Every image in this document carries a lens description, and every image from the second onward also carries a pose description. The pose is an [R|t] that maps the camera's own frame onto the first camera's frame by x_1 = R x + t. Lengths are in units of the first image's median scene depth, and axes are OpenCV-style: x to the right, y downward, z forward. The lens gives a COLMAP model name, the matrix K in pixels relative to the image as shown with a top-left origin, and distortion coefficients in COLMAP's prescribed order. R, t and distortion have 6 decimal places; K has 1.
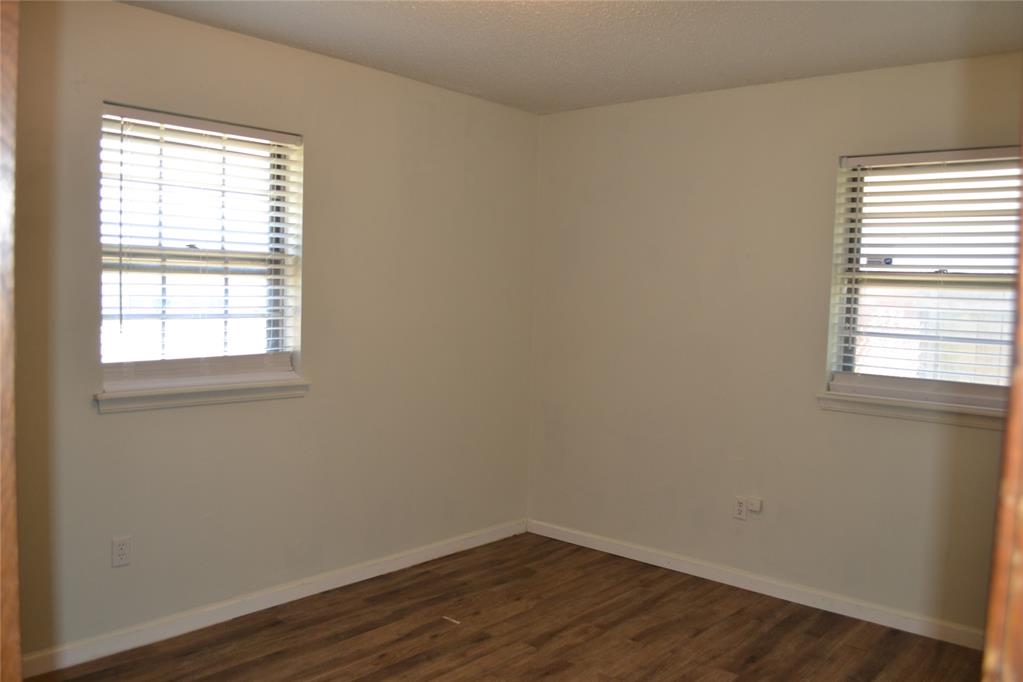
lens RADIAL K [[823.4, 0, 513.3], [0, 823.4, 349.3], [0, 0, 1]] dist [-0.086487, 0.010702]
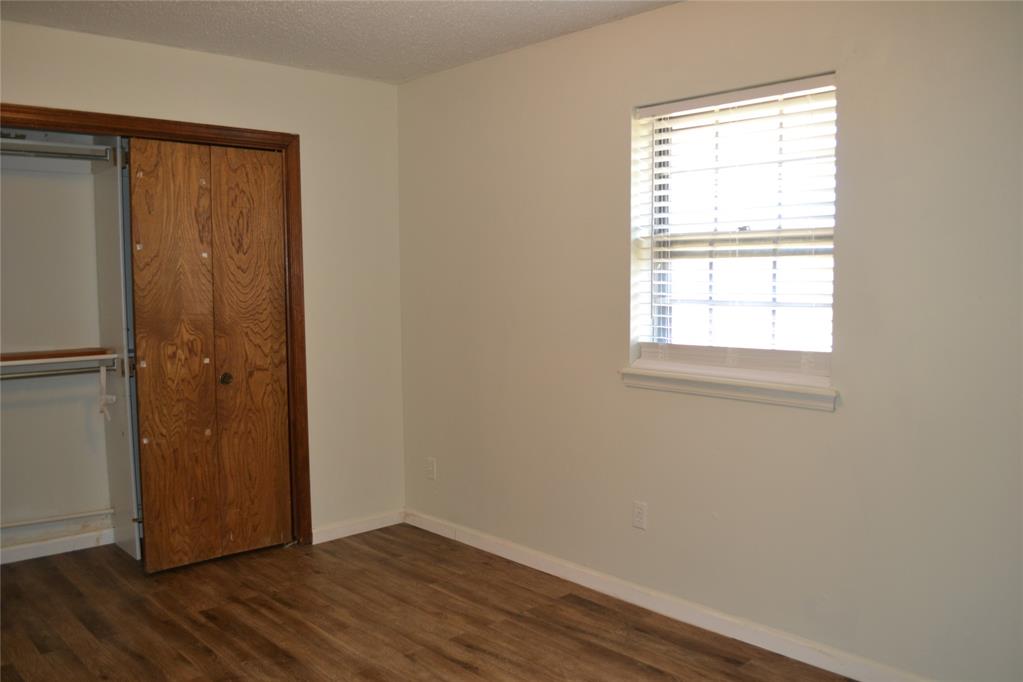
lens RADIAL K [[823.4, 0, 513.3], [0, 823.4, 349.3], [0, 0, 1]] dist [-0.086487, 0.010702]
pose [[-0.102399, 0.064826, -0.992629, 0.567203], [-0.063894, 0.995385, 0.071597, -0.038589], [0.992689, 0.070755, -0.097784, 0.835641]]
